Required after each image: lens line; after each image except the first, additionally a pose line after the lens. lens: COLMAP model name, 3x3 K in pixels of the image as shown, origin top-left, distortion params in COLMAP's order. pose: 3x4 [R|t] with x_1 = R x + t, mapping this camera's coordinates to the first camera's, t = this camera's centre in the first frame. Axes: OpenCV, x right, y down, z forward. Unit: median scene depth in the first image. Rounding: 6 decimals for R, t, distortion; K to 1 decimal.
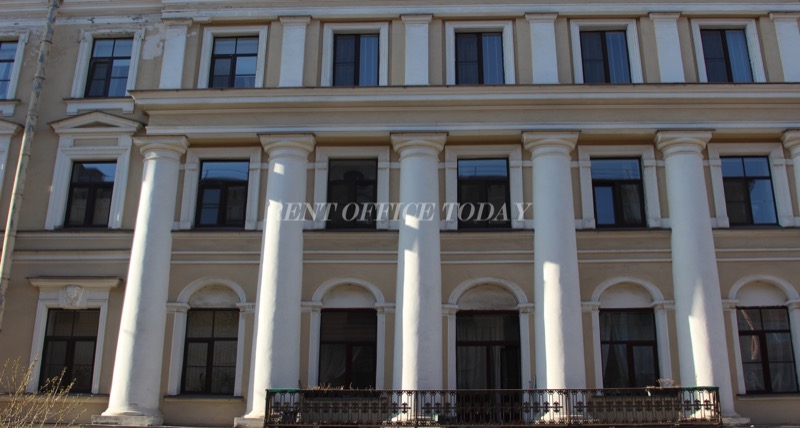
lens RADIAL K [[818.6, 0, 432.9], [0, 818.6, 205.0], [0, 0, 1]] dist [-0.076235, 0.000000]
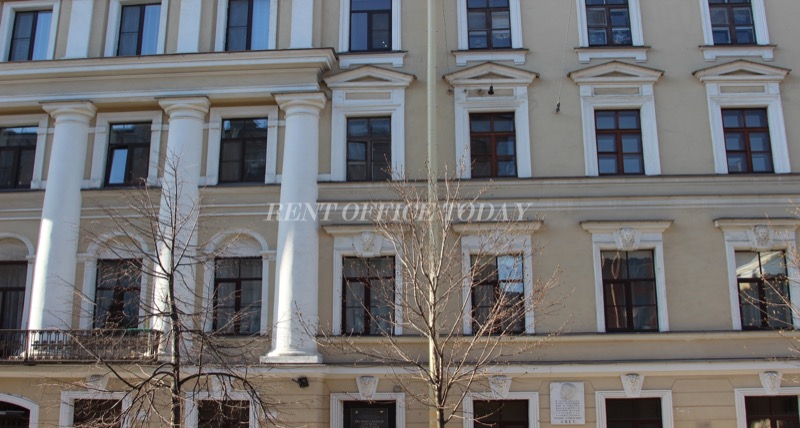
lens RADIAL K [[761.8, 0, 443.0], [0, 761.8, 224.4], [0, 0, 1]] dist [-0.092362, 0.000000]
pose [[0.999845, -0.015549, -0.008274, 0.322794], [0.016222, 0.995929, 0.088671, -0.002194], [0.006861, -0.088791, 0.996027, -0.010641]]
